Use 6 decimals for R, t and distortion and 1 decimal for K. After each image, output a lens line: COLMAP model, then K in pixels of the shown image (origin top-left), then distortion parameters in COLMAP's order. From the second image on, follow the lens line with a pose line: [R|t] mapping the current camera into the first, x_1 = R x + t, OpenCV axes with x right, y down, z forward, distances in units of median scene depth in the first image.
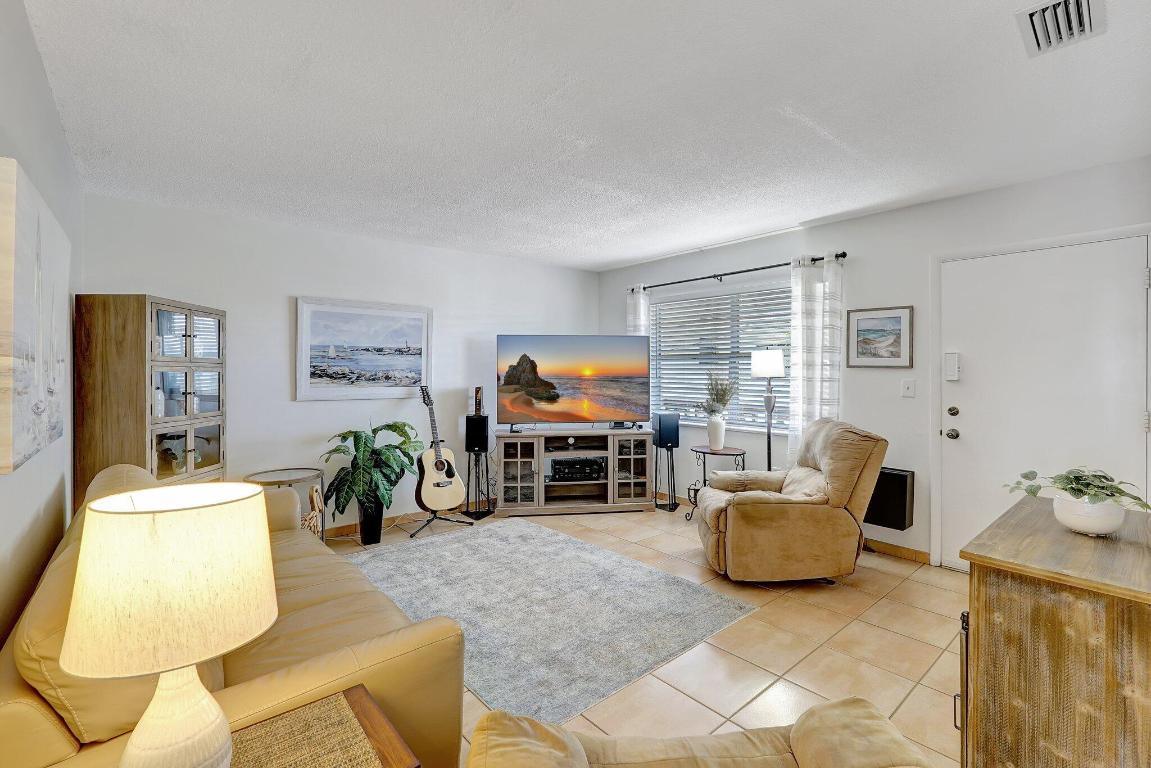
lens RADIAL K [[513.6, 0, 572.8], [0, 513.6, 377.4], [0, 0, 1]] dist [-0.003137, 0.000211]
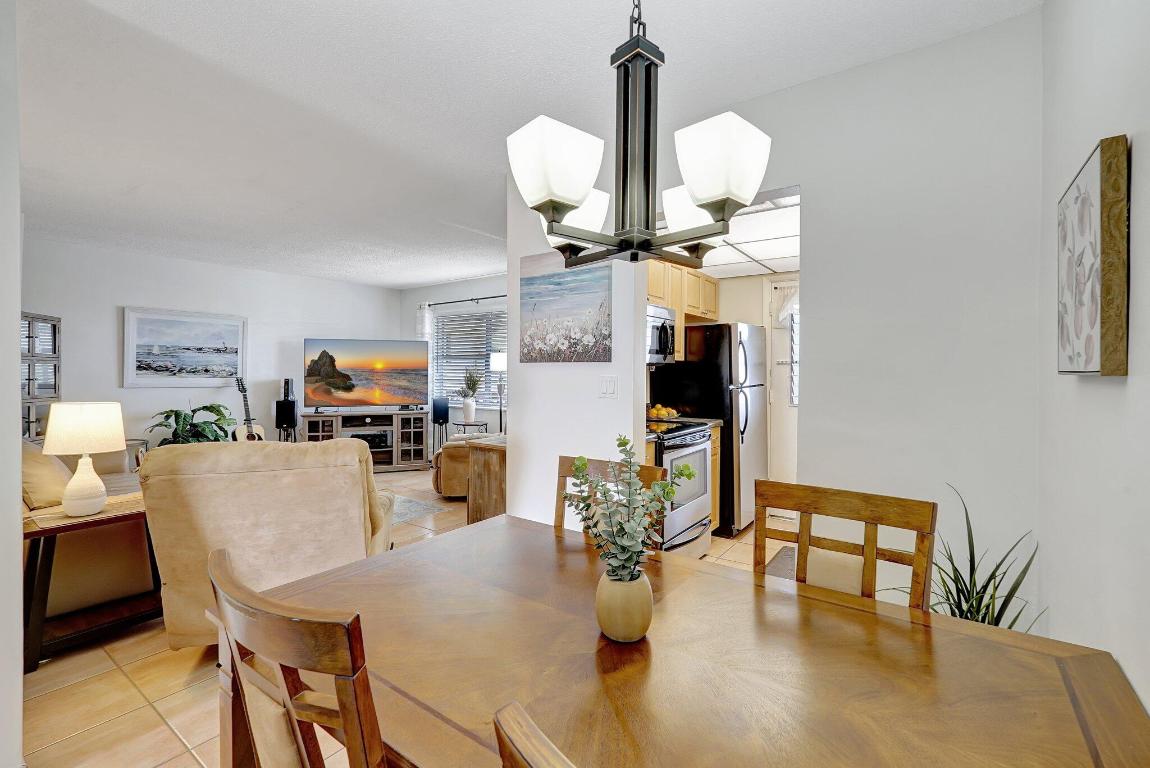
lens RADIAL K [[513.1, 0, 572.3], [0, 513.1, 377.4], [0, 0, 1]] dist [-0.003137, 0.000211]
pose [[0.973598, 0.003238, 0.228247, 0.229130], [-0.003356, 0.999994, 0.000127, 0.013651], [-0.228245, -0.000890, 0.973603, -0.441184]]
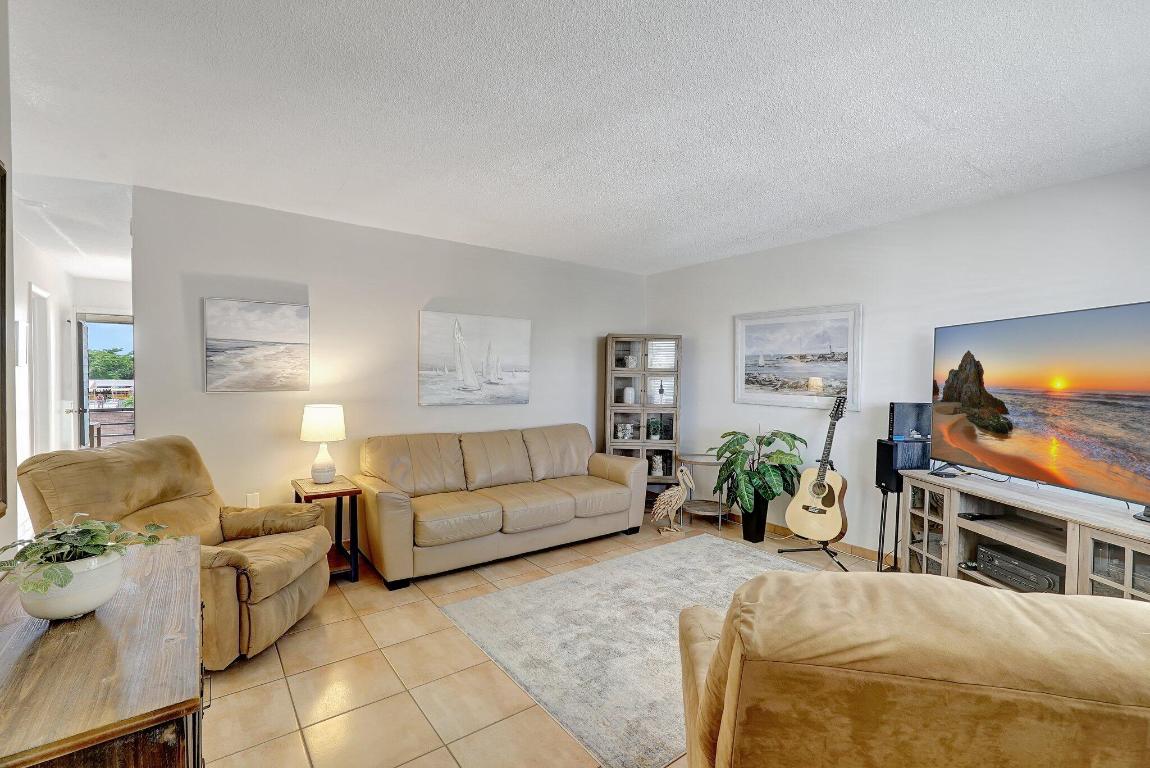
lens RADIAL K [[508.3, 0, 576.3], [0, 508.3, 390.9], [0, 0, 1]] dist [-0.001828, 0.000032]
pose [[-0.075210, 0.025108, -0.996852, 0.583348], [-0.024467, 0.999336, 0.027016, -0.004879], [0.996868, 0.026422, -0.074545, 0.618820]]
